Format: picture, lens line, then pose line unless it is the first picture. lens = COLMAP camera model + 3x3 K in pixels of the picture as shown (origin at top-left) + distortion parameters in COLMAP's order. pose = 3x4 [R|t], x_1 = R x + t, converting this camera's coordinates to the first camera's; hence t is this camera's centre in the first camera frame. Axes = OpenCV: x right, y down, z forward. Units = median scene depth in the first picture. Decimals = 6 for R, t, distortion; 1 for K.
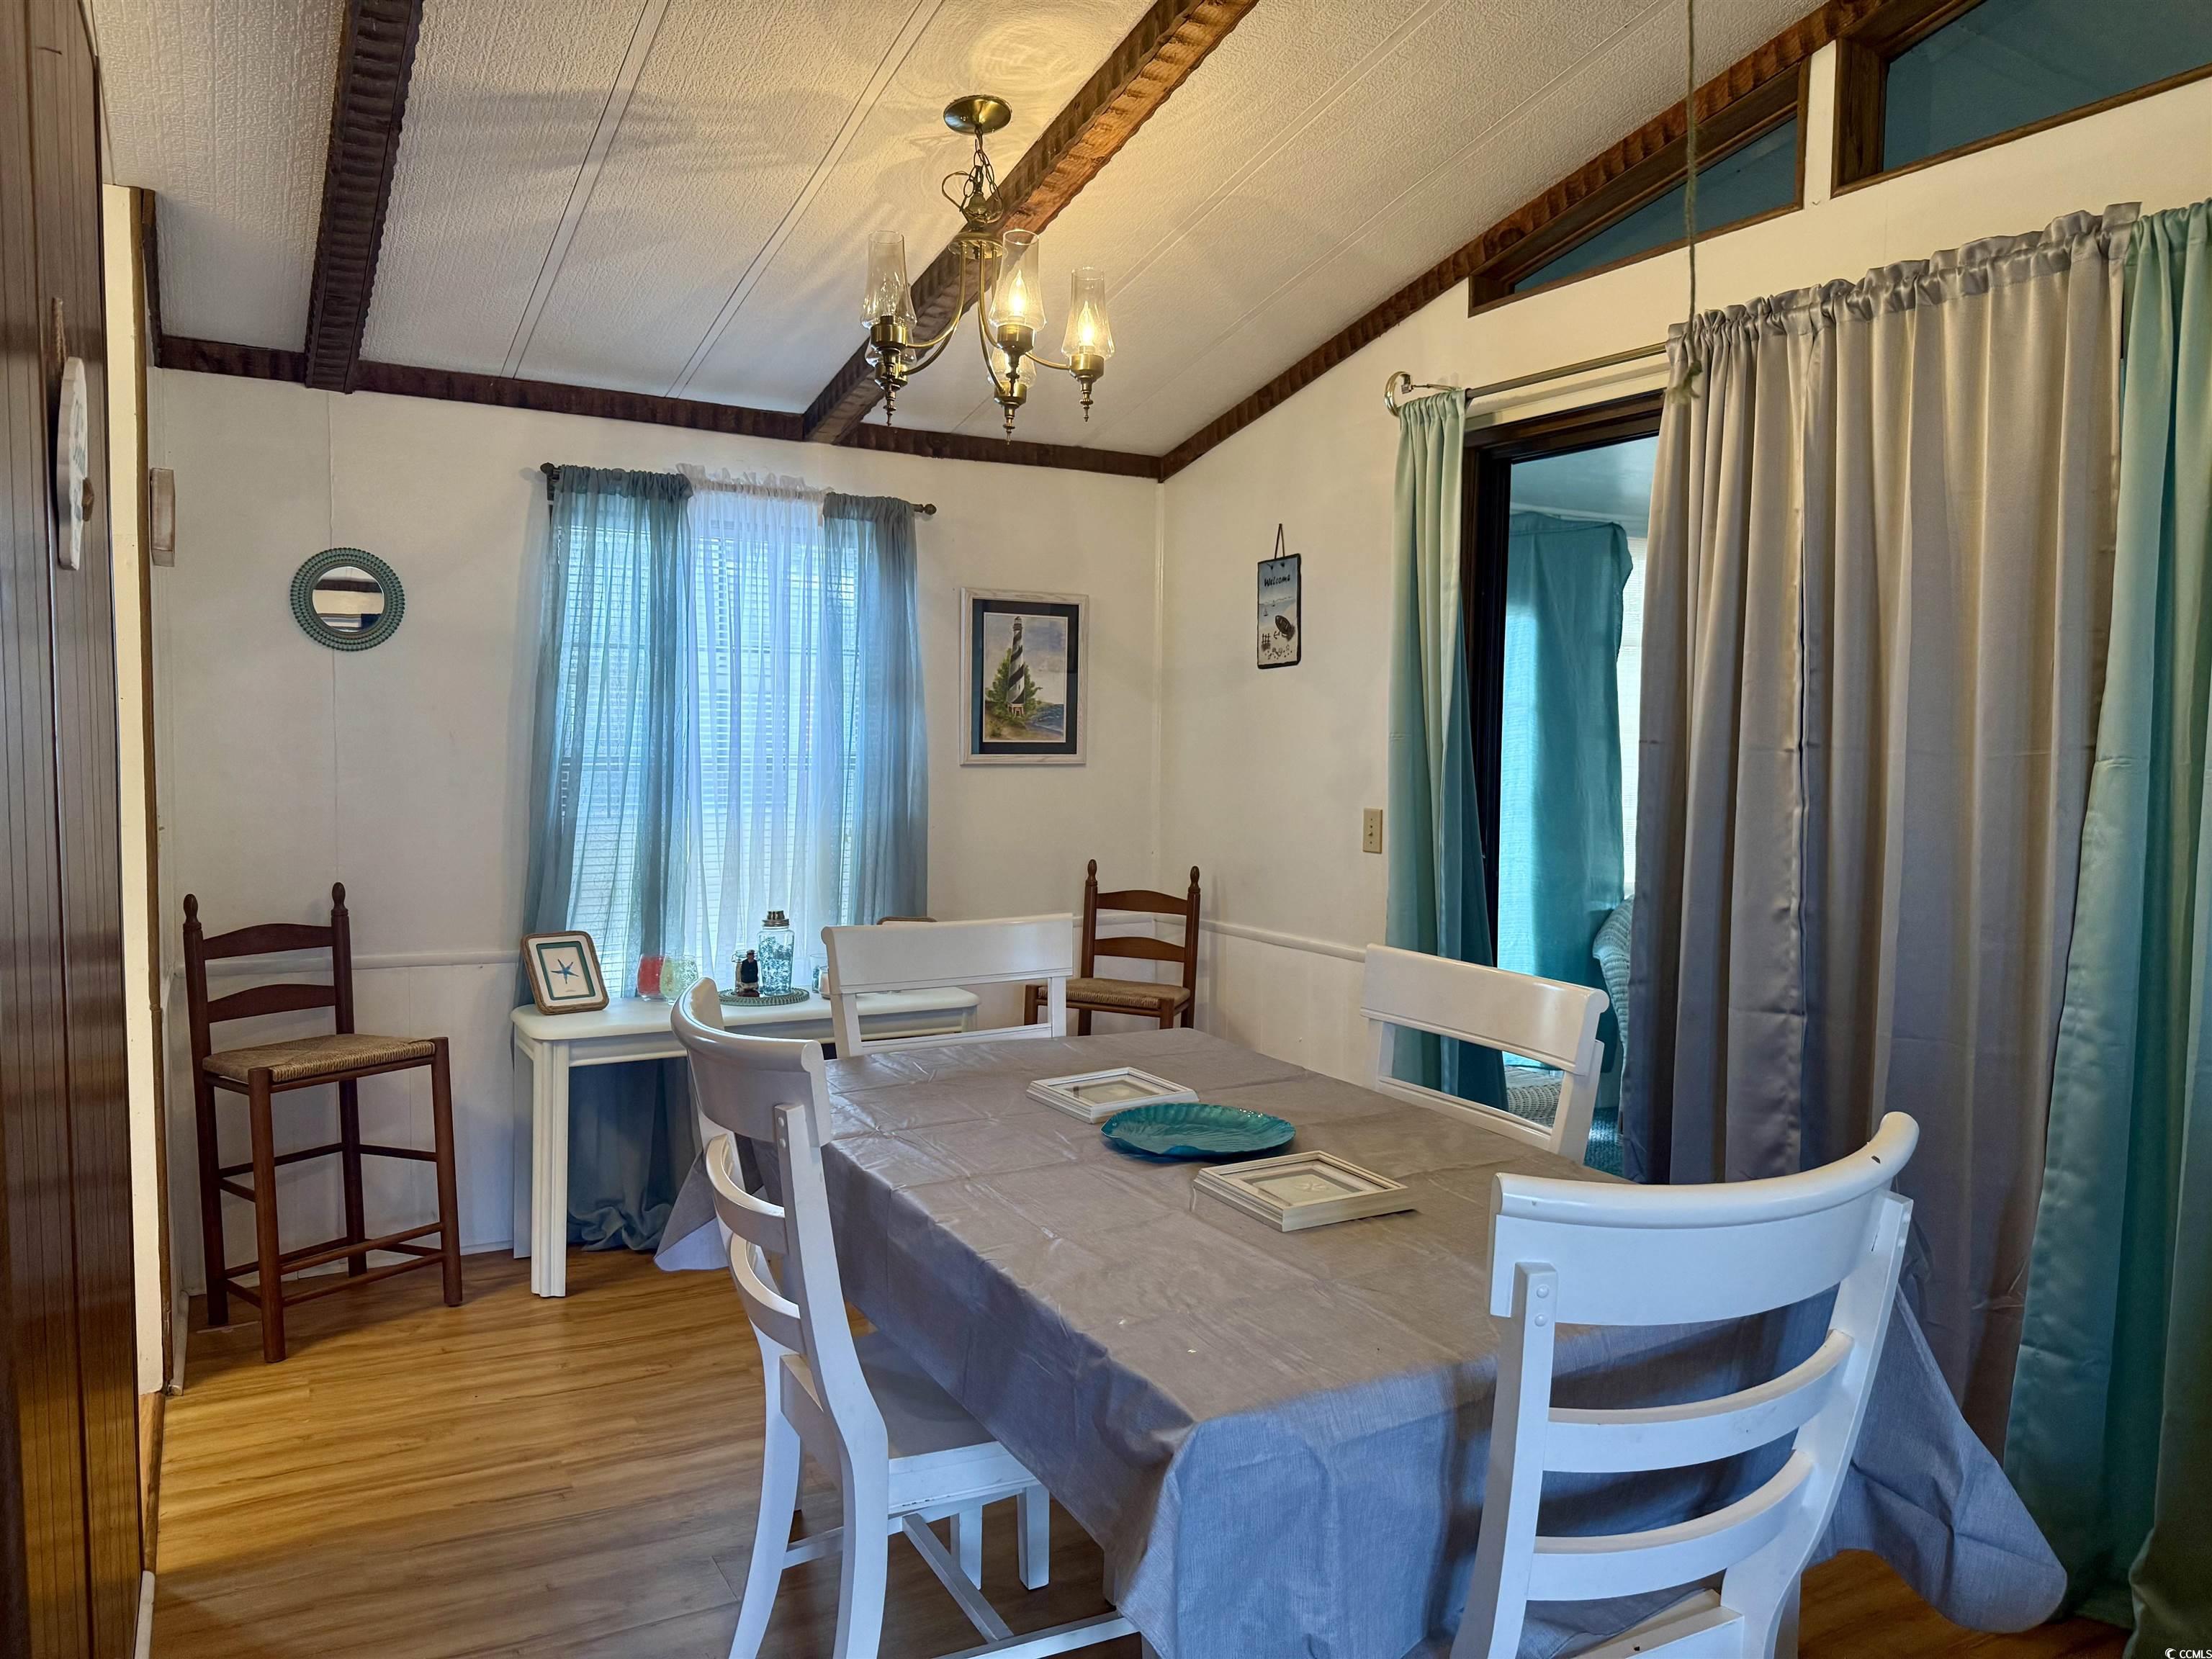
lens RADIAL K [[1569.5, 0, 1106.0], [0, 1569.5, 829.5], [0, 0, 1]] dist [0.001804, -0.000376]
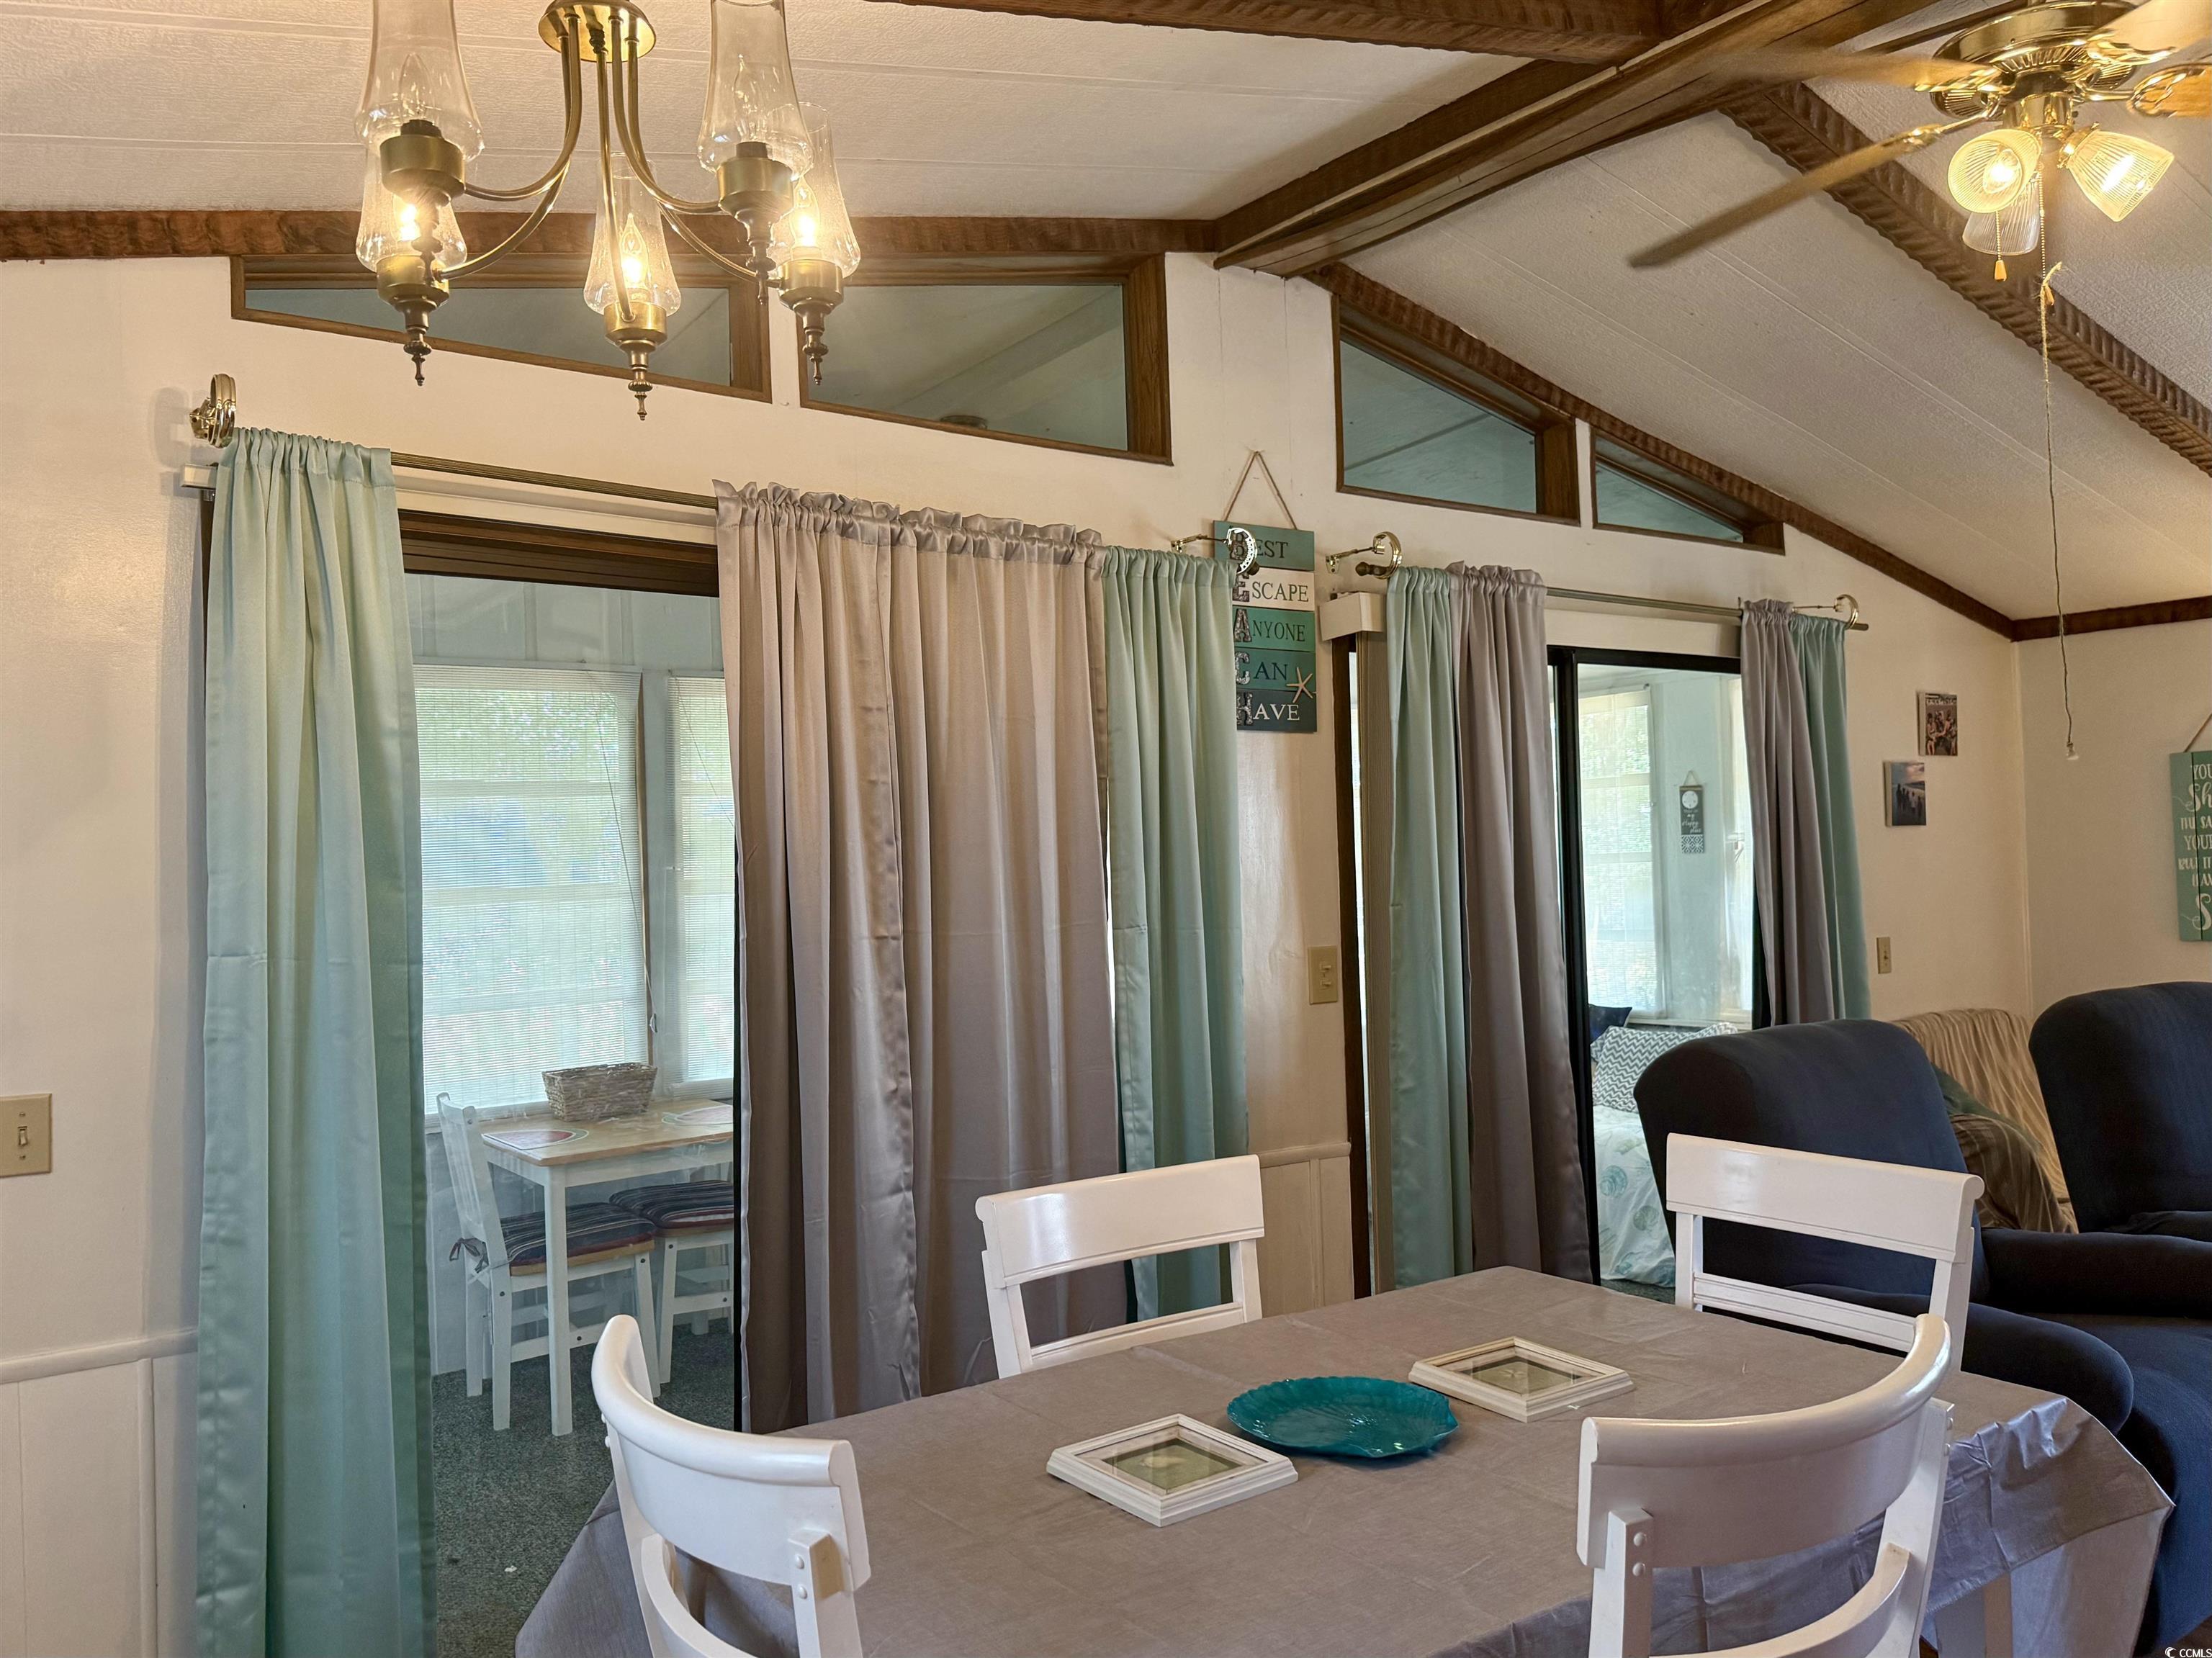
lens RADIAL K [[1606.1, 0, 1097.2], [0, 1606.1, 856.1], [0, 0, 1]] dist [0.134146, -0.174434]
pose [[-0.085730, -0.001995, 0.996316, -0.689570], [0.081339, 0.996646, 0.008994, -0.109381], [-0.992993, 0.081810, -0.085280, 1.012860]]
